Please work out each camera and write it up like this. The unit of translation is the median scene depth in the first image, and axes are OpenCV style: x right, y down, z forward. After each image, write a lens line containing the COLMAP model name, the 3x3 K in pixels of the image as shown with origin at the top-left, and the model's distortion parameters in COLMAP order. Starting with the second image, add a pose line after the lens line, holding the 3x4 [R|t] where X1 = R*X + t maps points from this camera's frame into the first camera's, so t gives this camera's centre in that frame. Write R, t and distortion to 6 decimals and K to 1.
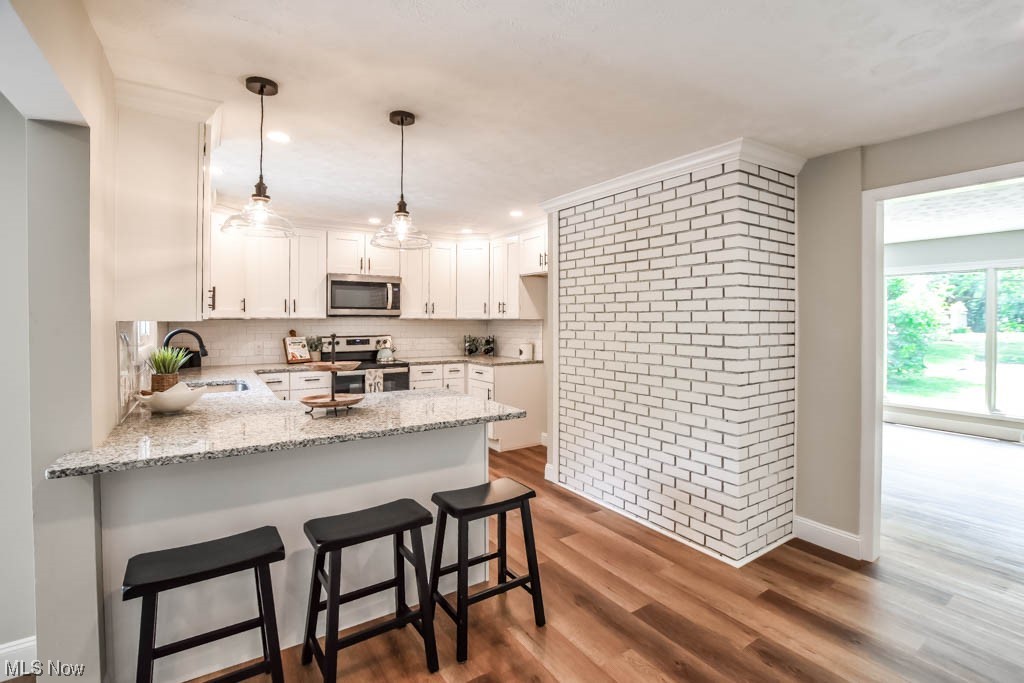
lens RADIAL K [[478.1, 0, 512.3], [0, 478.1, 322.9], [0, 0, 1]] dist [-0.001366, 0.000100]
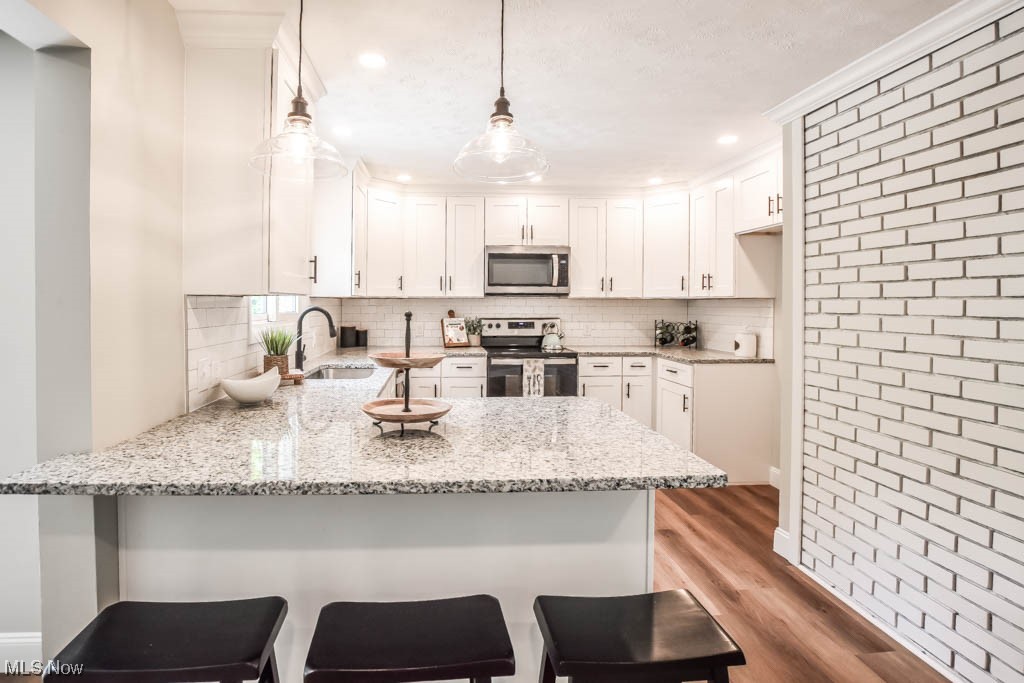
lens RADIAL K [[487.0, 0, 467.7], [0, 487.0, 306.2], [0, 0, 1]] dist [-0.022200, 0.000830]
pose [[0.874688, 0.005111, -0.484659, 0.016761], [-0.005610, 0.999984, 0.000420, 0.006520], [0.484653, 0.002352, 0.874703, 0.208905]]
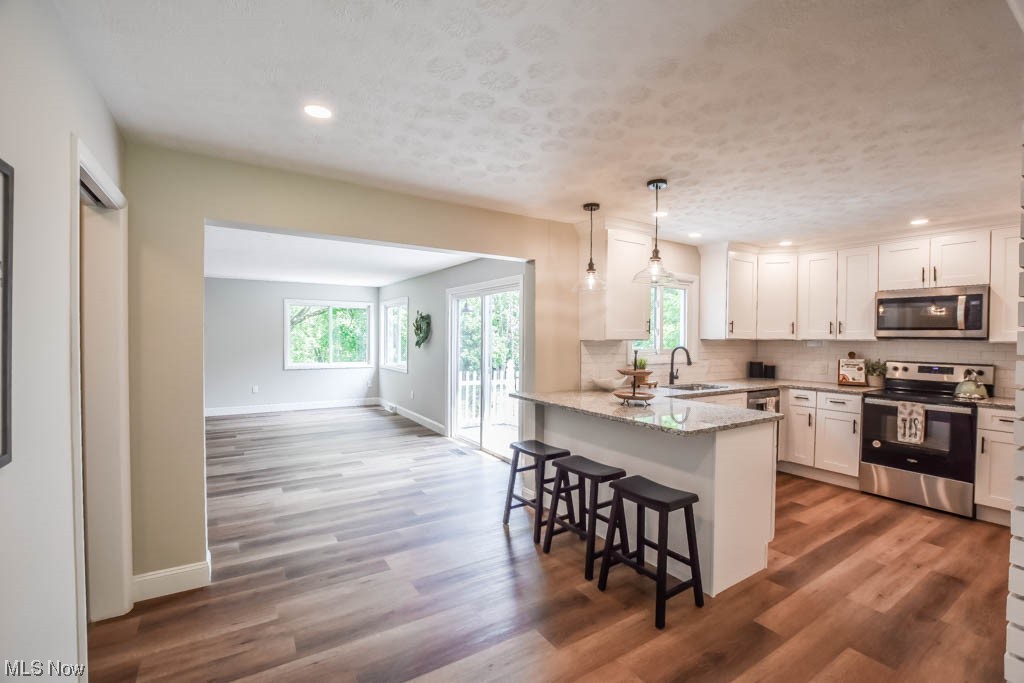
lens RADIAL K [[454.2, 0, 512.0], [0, 454.2, 341.5], [0, 0, 1]] dist [-0.000635, -0.000017]
pose [[0.006020, 0.012428, -0.999905, 0.484411], [-0.016657, 0.999785, 0.012326, -0.006651], [0.999843, 0.016582, 0.006226, 0.295901]]
